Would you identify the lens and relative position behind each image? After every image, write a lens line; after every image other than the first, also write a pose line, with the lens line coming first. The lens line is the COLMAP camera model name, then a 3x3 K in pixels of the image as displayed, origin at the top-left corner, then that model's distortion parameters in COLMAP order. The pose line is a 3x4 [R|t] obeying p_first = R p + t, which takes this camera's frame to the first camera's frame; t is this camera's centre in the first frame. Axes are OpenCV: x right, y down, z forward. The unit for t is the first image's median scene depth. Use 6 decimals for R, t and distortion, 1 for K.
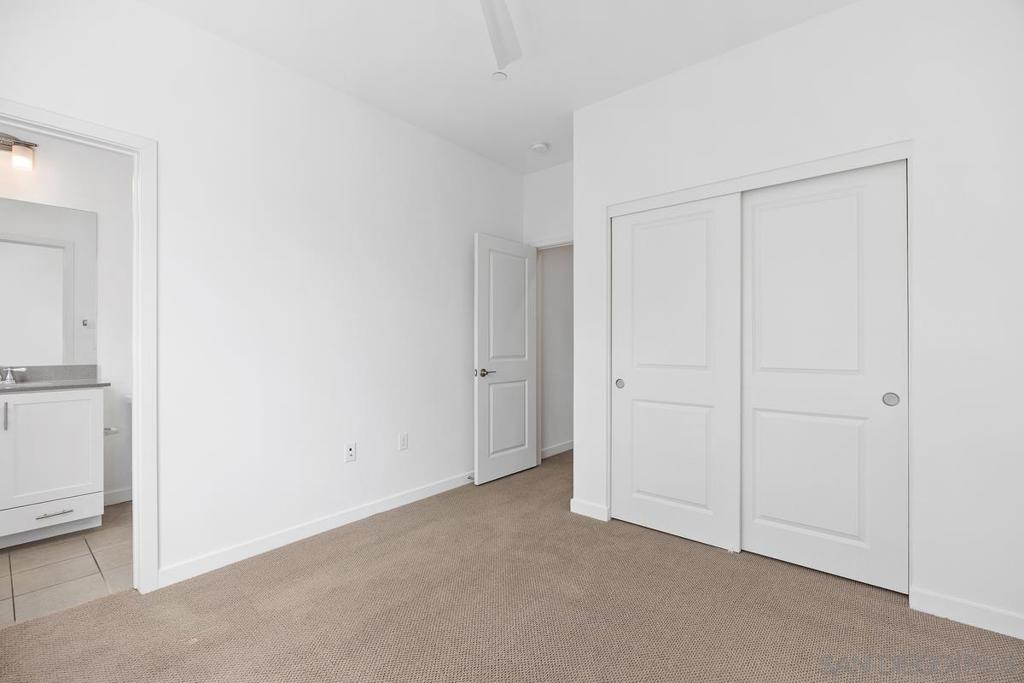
lens RADIAL K [[447.4, 0, 512.0], [0, 447.4, 341.5], [0, 0, 1]] dist [-0.002260, -0.000085]
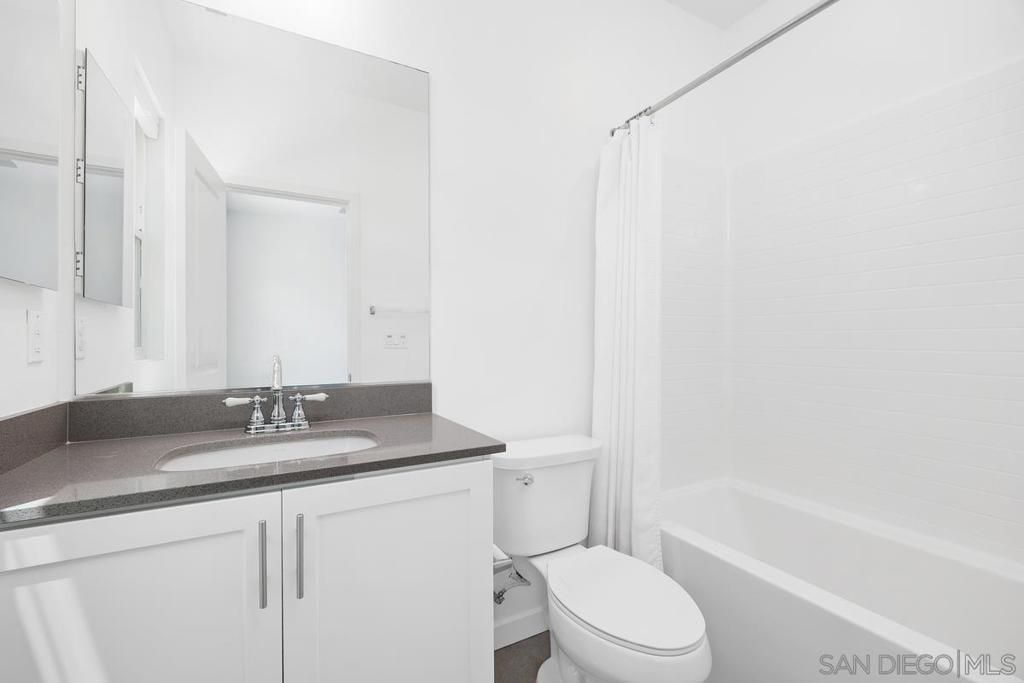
lens RADIAL K [[447.4, 0, 512.0], [0, 447.4, 341.5], [0, 0, 1]] dist [-0.002260, -0.000085]
pose [[0.933125, 0.000724, -0.359550, -0.757495], [-0.001228, 0.999999, -0.001175, 0.008416], [0.359549, 0.001538, 0.933125, 0.651627]]
